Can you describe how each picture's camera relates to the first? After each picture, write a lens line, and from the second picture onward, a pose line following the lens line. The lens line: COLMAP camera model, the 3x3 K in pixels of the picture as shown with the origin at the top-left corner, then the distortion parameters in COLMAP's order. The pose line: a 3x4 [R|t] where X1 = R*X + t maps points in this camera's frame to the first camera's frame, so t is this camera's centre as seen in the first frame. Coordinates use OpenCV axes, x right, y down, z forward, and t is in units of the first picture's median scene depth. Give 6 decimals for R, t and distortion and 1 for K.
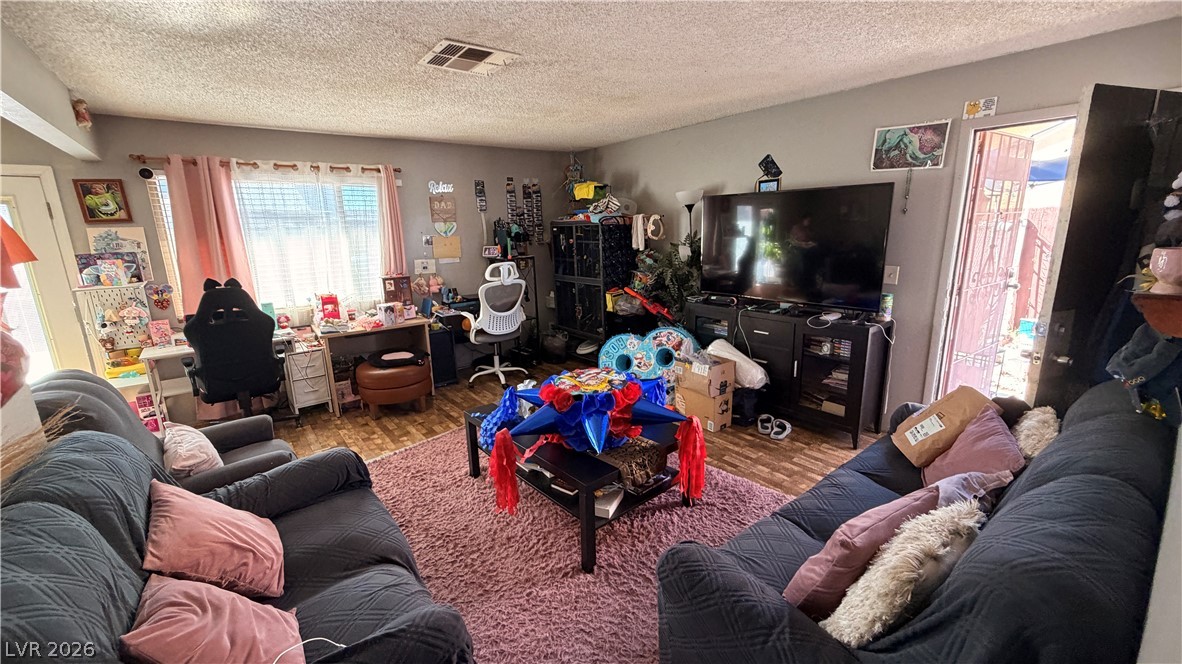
lens RADIAL K [[469.4, 0, 588.0], [0, 469.4, 332.6], [0, 0, 1]] dist [-0.001361, 0.000528]
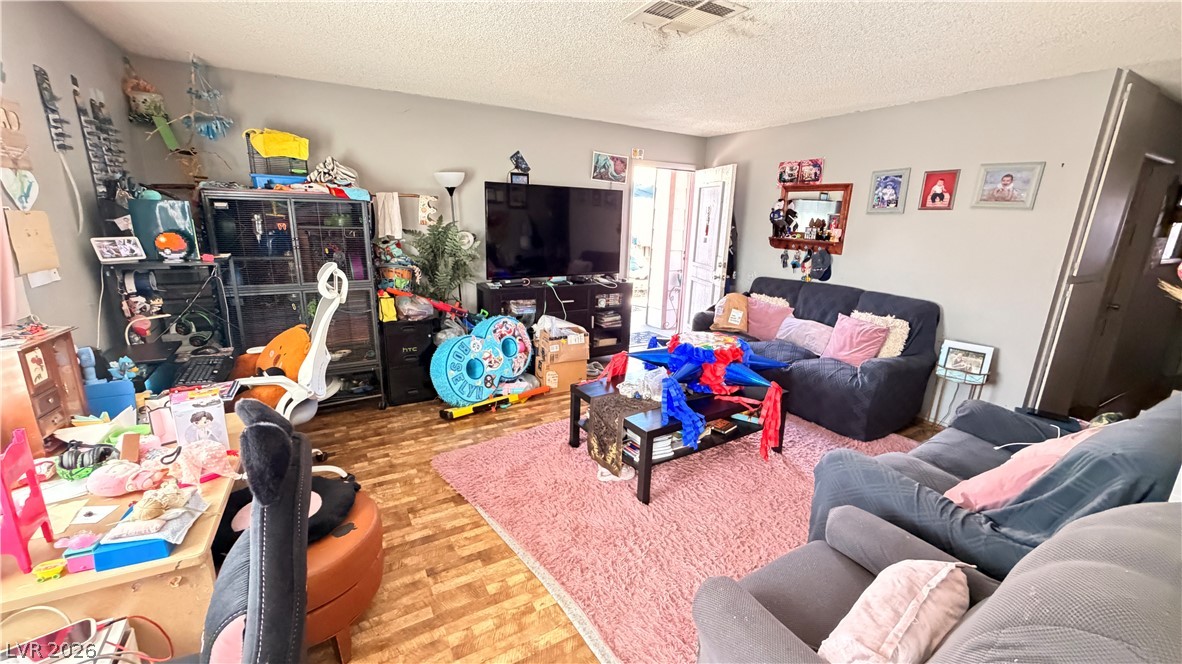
lens RADIAL K [[469.4, 0, 588.0], [0, 469.4, 332.6], [0, 0, 1]] dist [-0.001361, 0.000528]
pose [[0.140123, -0.211348, 0.967315, -0.773080], [0.190277, 0.964492, 0.183169, -0.127648], [-0.971679, 0.158391, 0.175362, 0.689010]]
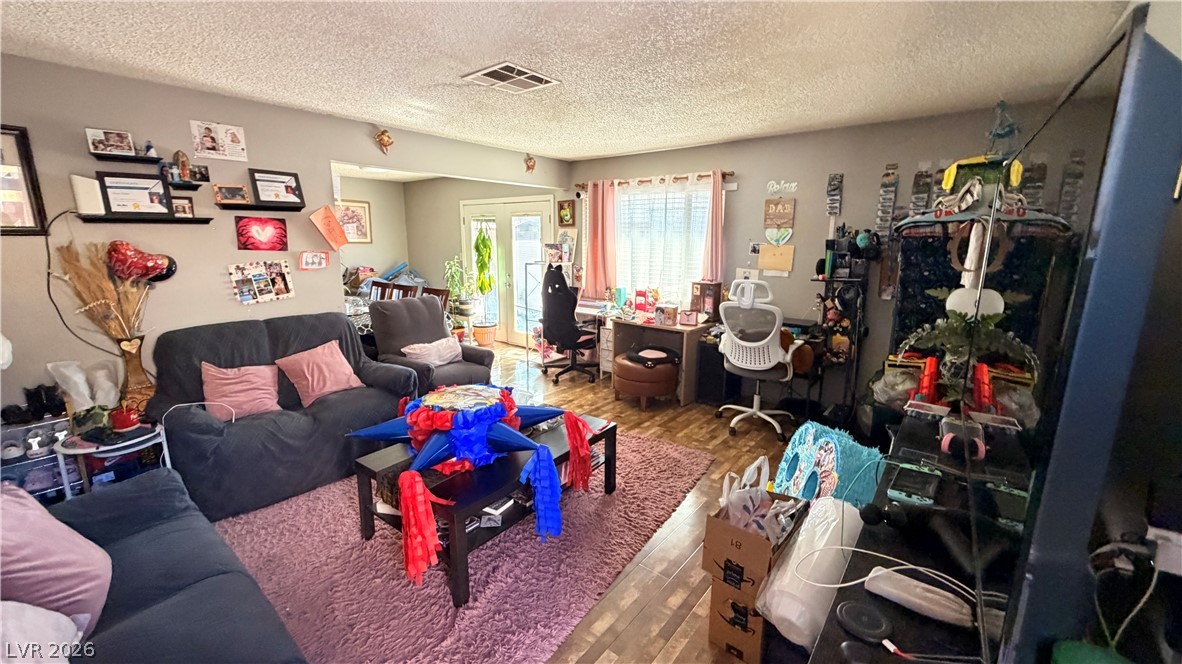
lens RADIAL K [[469.4, 0, 588.0], [0, 469.4, 332.6], [0, 0, 1]] dist [-0.001361, 0.000528]
pose [[0.224184, 0.223692, -0.948527, 0.590053], [-0.229511, 0.958043, 0.171691, -0.154001], [0.947136, 0.179206, 0.266118, 0.610569]]
